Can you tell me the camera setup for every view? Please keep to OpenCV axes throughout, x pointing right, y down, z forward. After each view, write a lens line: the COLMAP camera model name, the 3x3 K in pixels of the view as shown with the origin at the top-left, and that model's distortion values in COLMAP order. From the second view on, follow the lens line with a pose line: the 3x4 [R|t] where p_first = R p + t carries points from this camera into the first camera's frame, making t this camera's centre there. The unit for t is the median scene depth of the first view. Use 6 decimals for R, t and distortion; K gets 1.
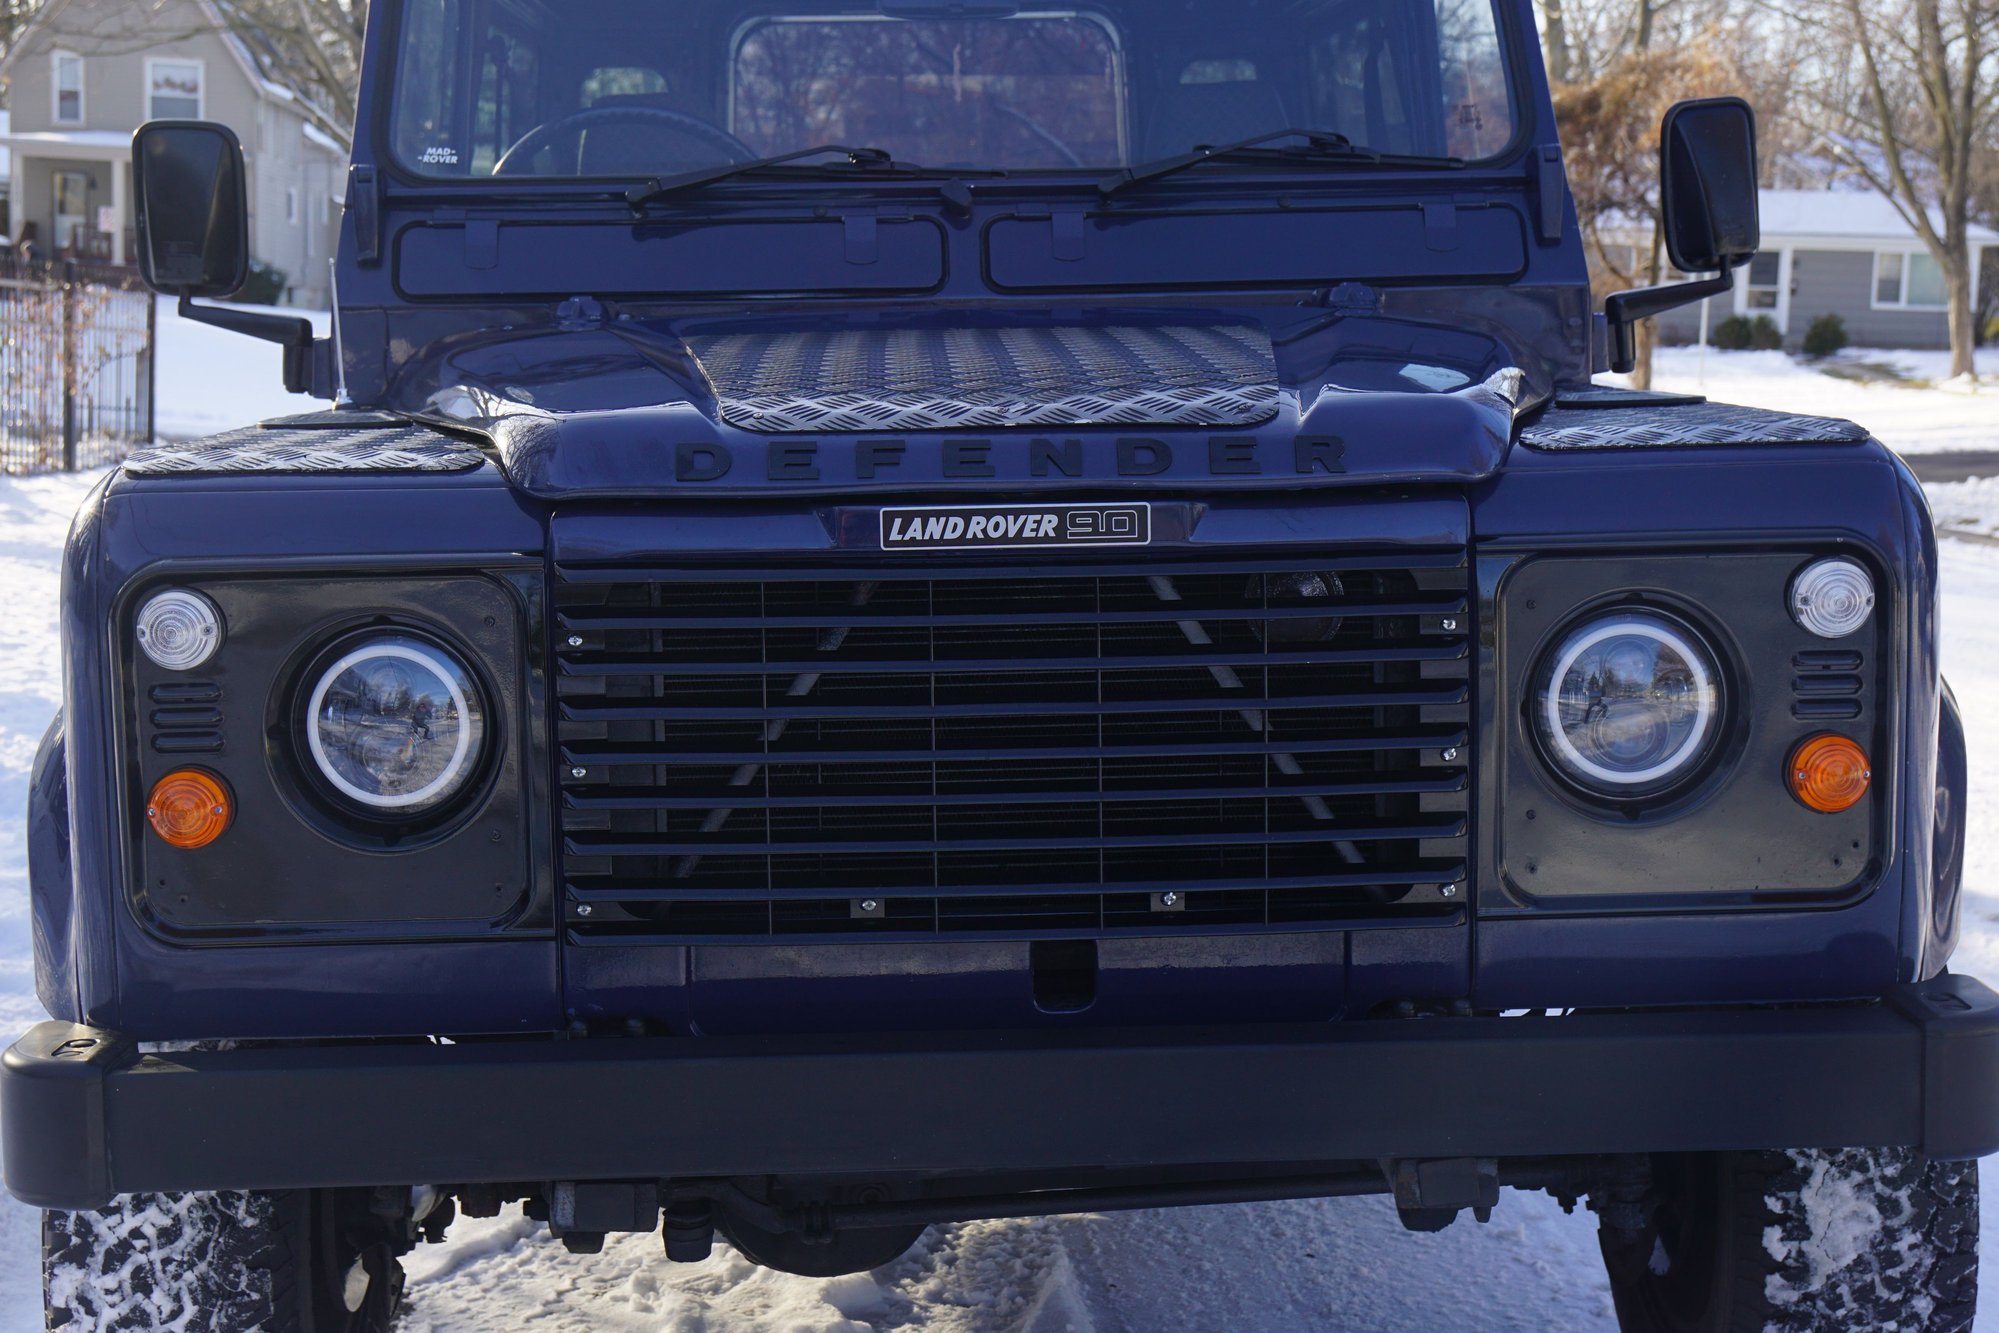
lens RADIAL K [[3067.6, 0, 999.5], [0, 3067.6, 666.5], [0, 0, 1]] dist [0.115042, 0.121210]
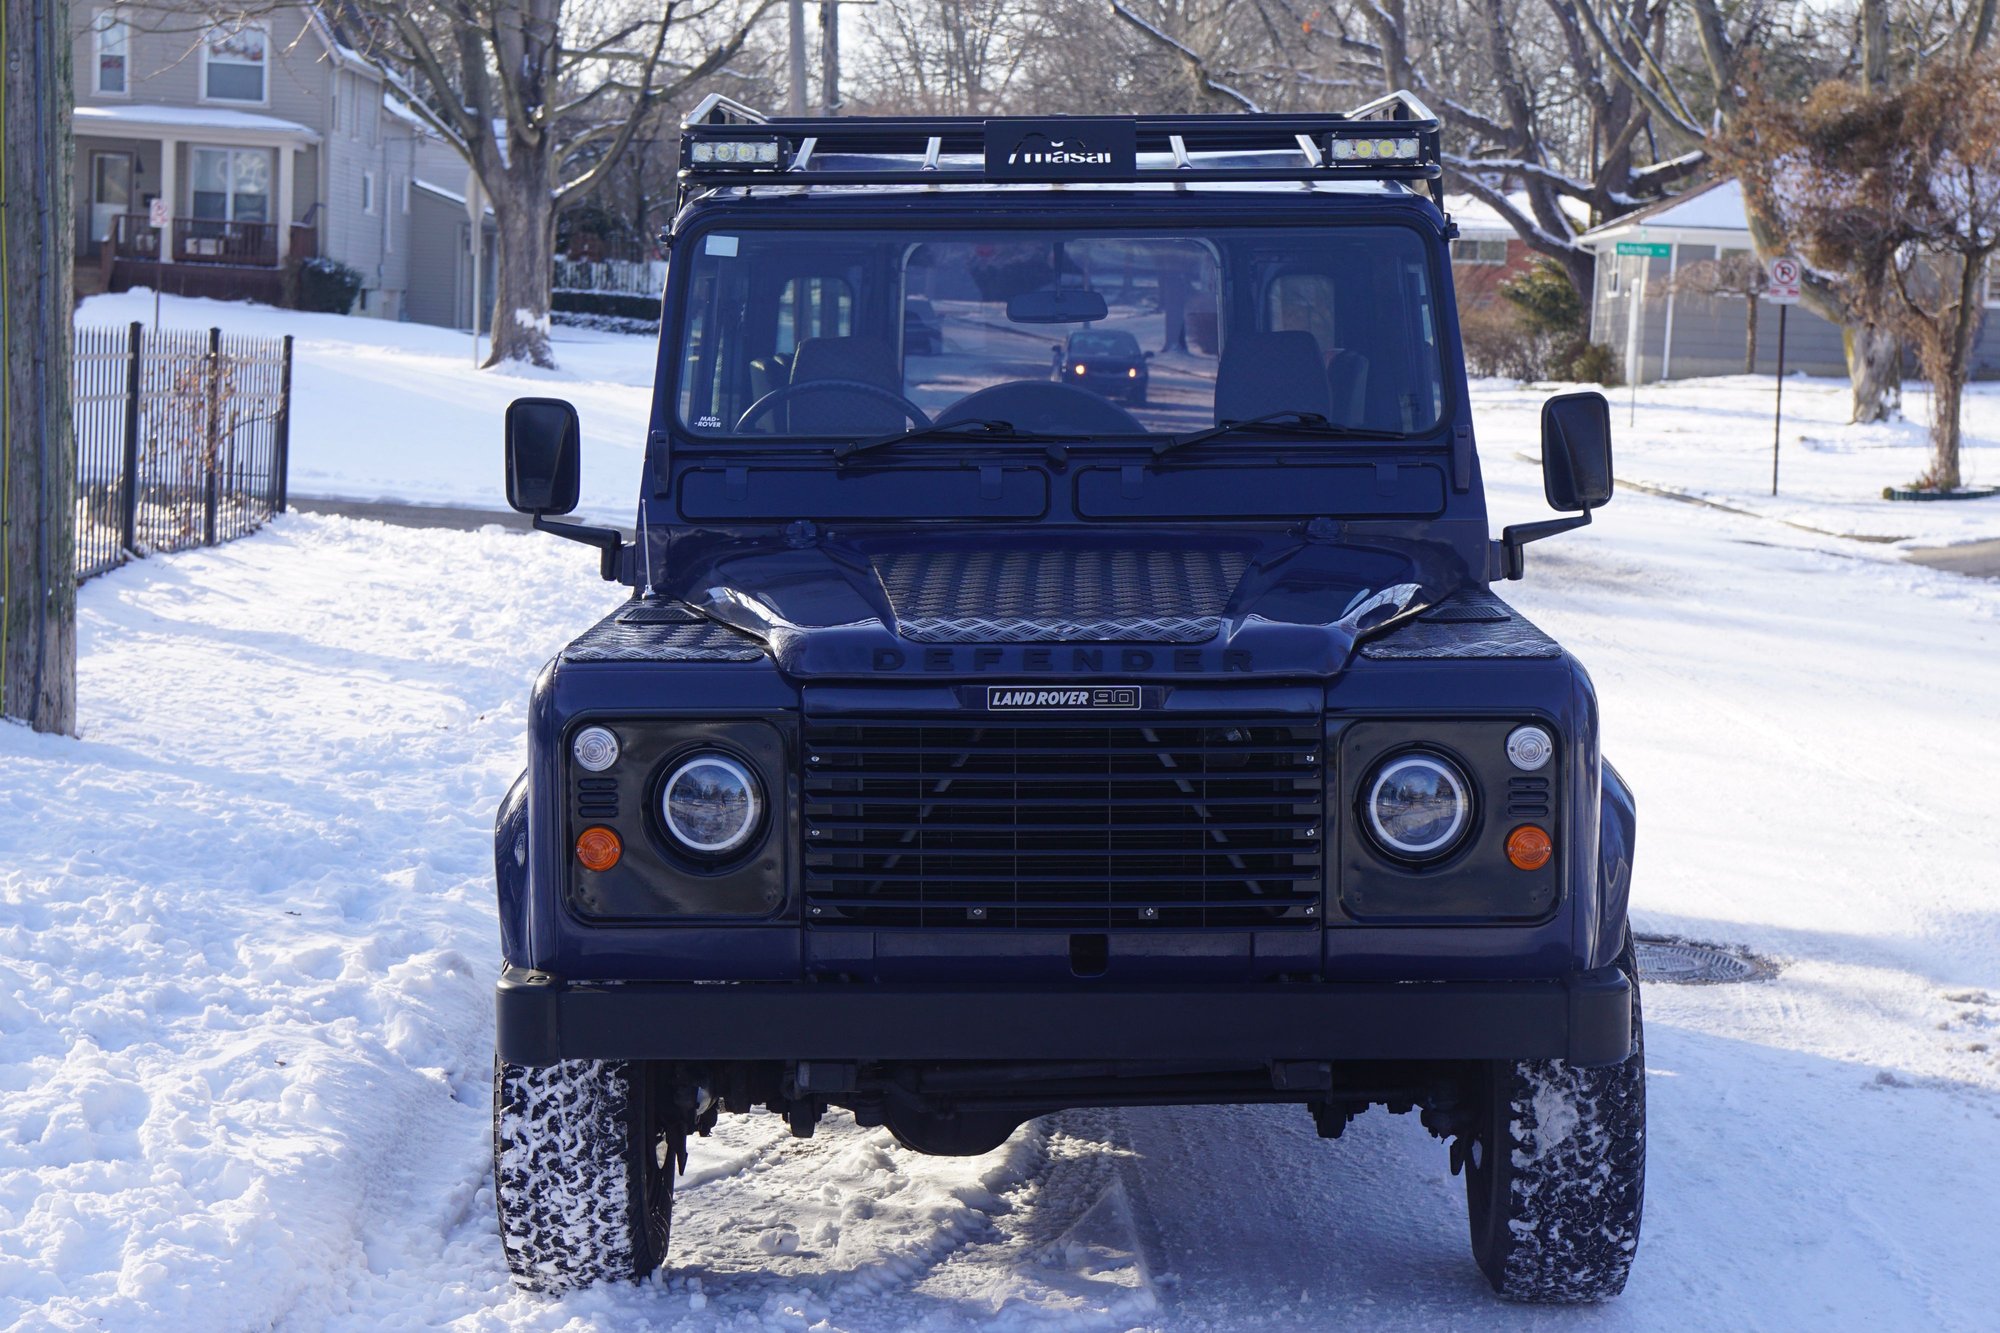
lens RADIAL K [[3834.8, 0, 1024.8], [0, 3834.8, 668.6], [0, 0, 1]] dist [0.149231, 0.149770]
pose [[0.998653, 0.017663, -0.048783, 0.083646], [-0.018748, 0.999585, -0.021864, -0.013064], [0.048377, 0.022749, 0.998570, -1.120844]]
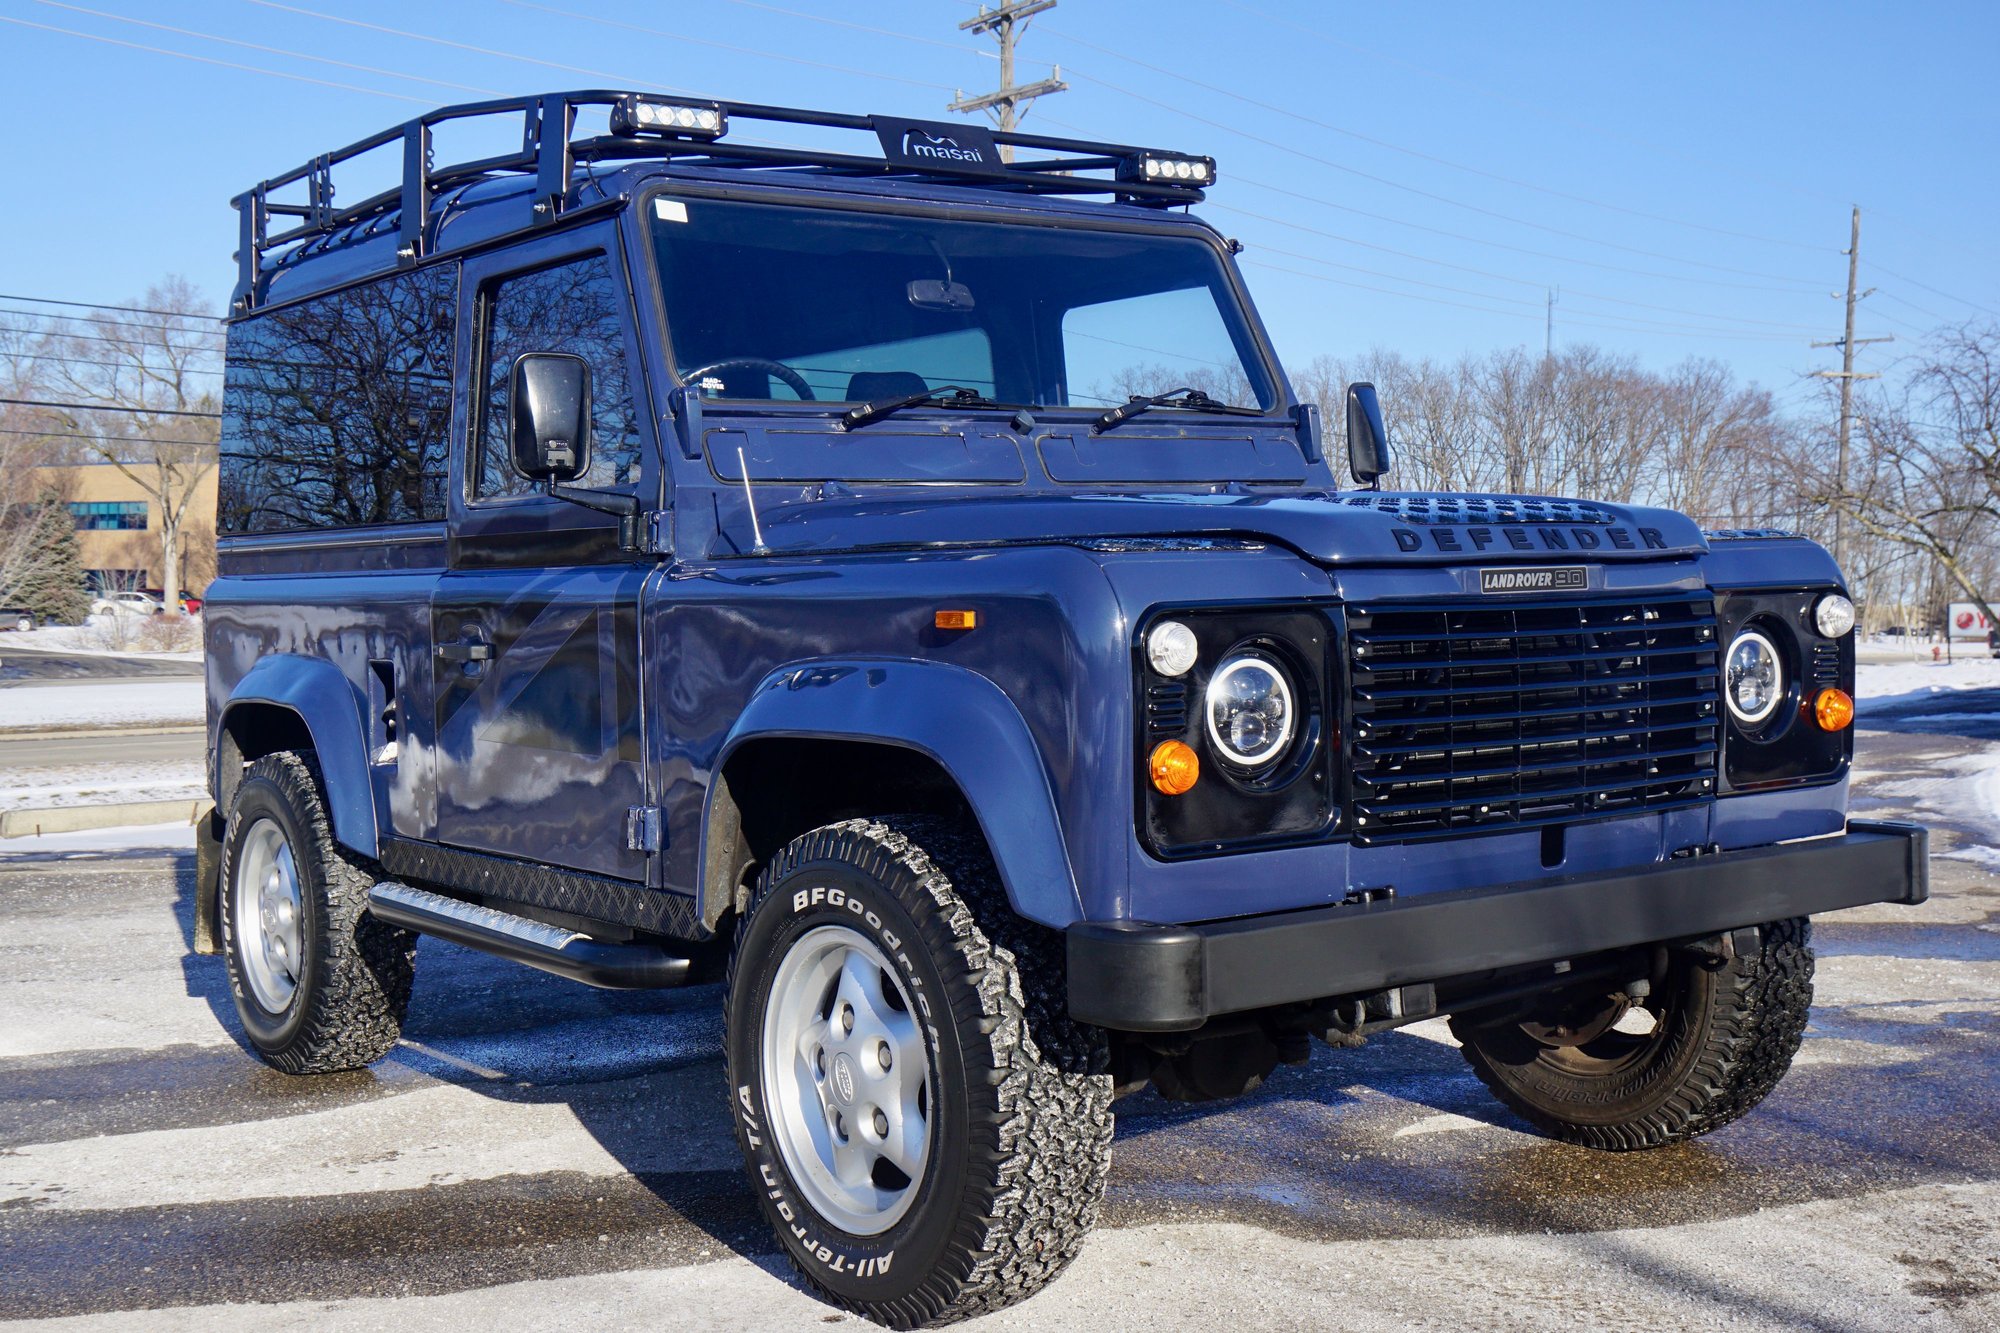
lens RADIAL K [[2327.1, 0, 968.1], [0, 2327.1, 704.6], [0, 0, 1]] dist [0.043628, 0.001027]
pose [[0.832695, -0.034698, 0.552644, -0.906502], [0.079130, 0.995248, -0.056741, 0.066800], [-0.548050, 0.090979, 0.831483, 0.096489]]
